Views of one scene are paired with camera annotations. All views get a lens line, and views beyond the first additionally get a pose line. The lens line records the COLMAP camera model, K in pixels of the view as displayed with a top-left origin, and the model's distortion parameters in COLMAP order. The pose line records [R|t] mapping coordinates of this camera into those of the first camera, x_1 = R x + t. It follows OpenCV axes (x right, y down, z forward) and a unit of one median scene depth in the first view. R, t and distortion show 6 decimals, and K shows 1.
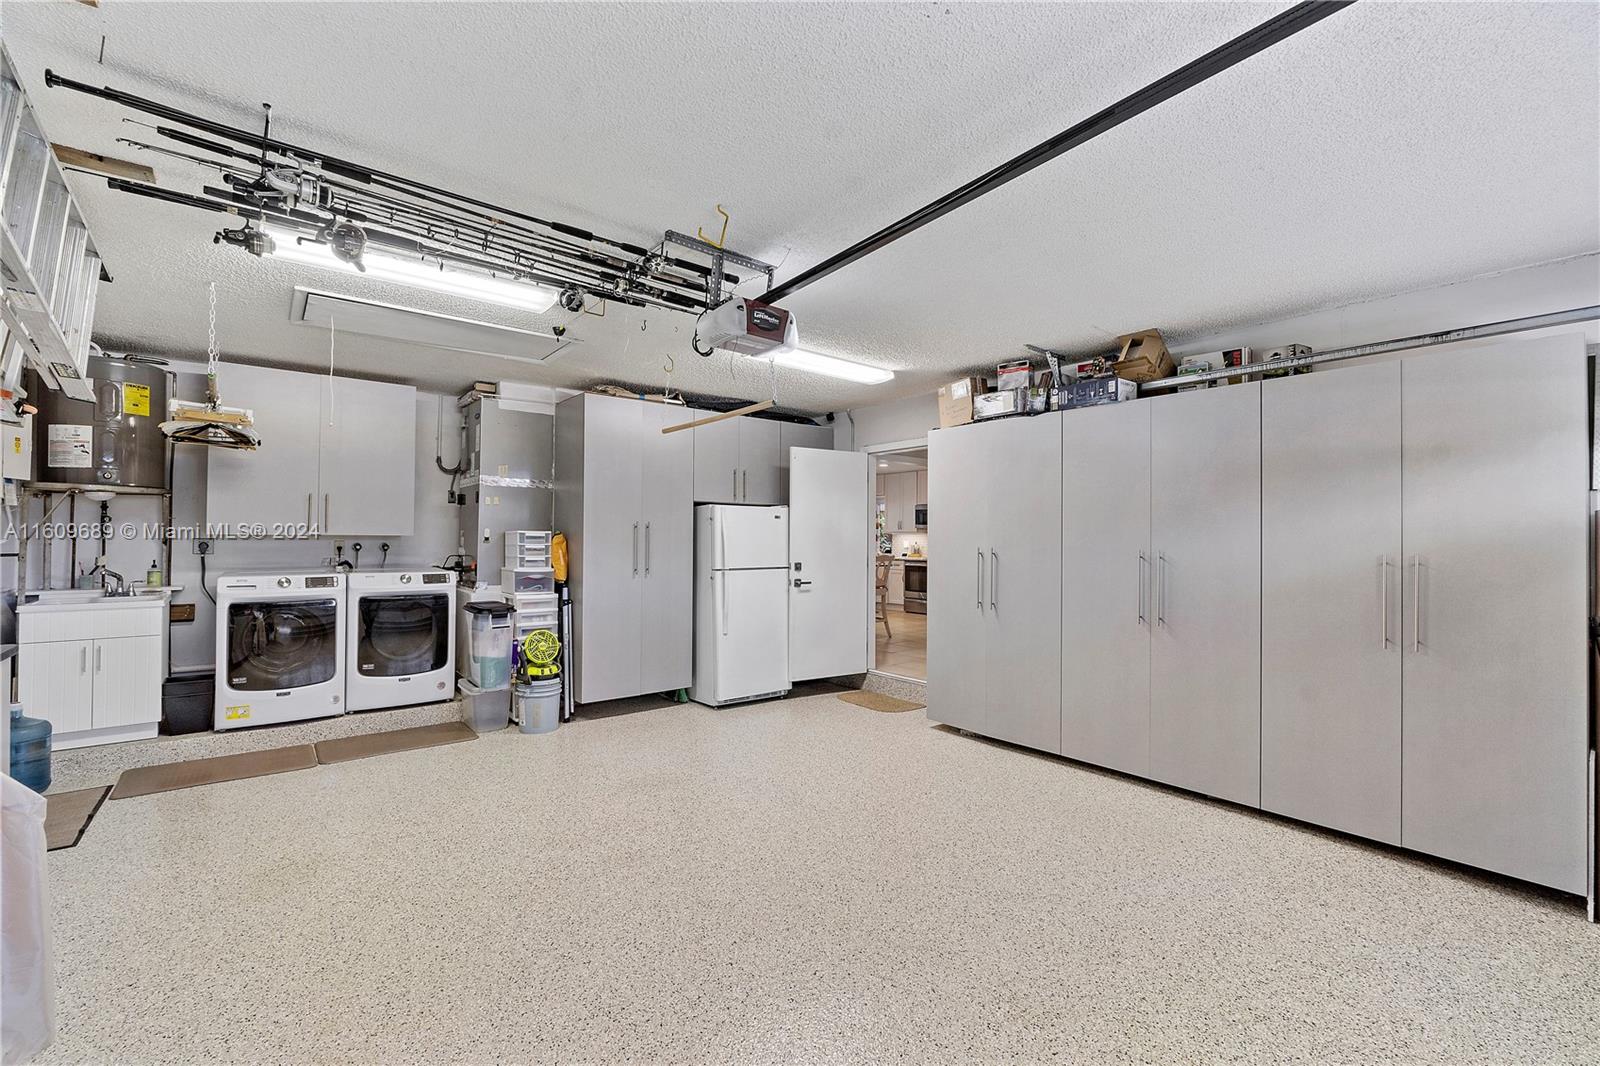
lens RADIAL K [[672.5, 0, 801.0], [0, 672.5, 535.6], [0, 0, 1]] dist [-0.004912, -0.000115]
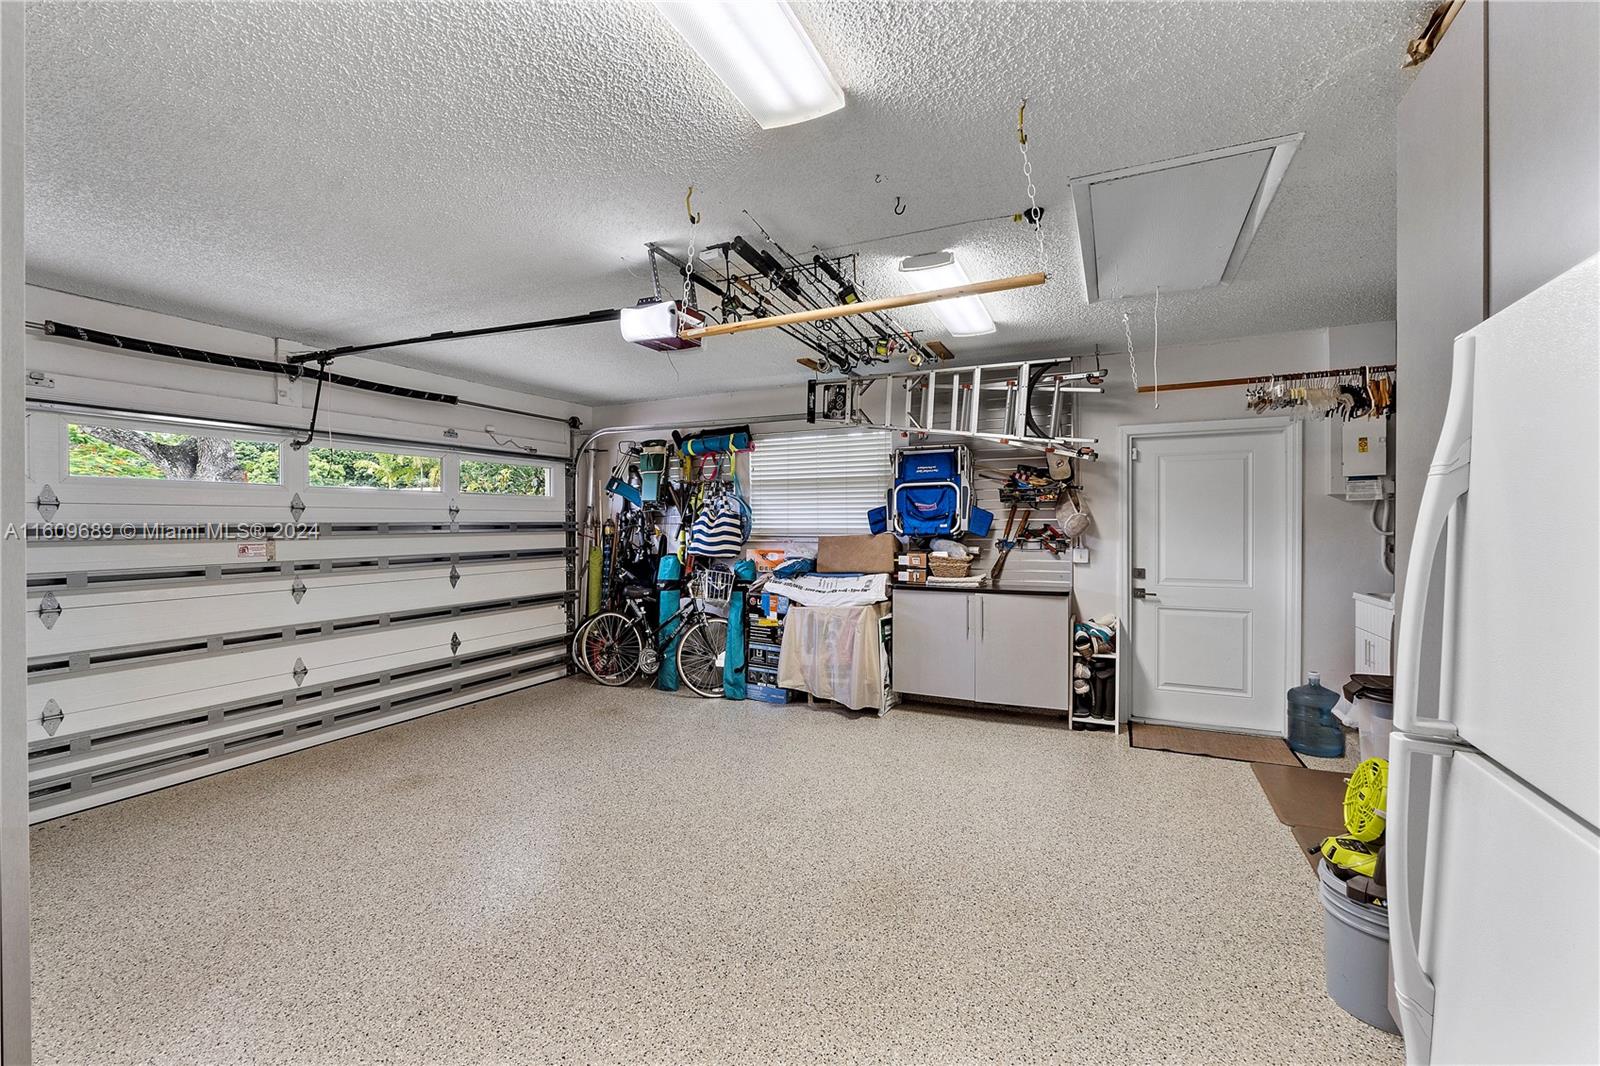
lens RADIAL K [[672.5, 0, 799.9], [0, 672.5, 531.4], [0, 0, 1]] dist [-0.004912, -0.000115]
pose [[-0.906607, 0.001673, -0.421973, 0.155273], [-0.000128, 0.999991, 0.004241, -0.003538], [0.421977, 0.003899, -0.906598, 1.846403]]
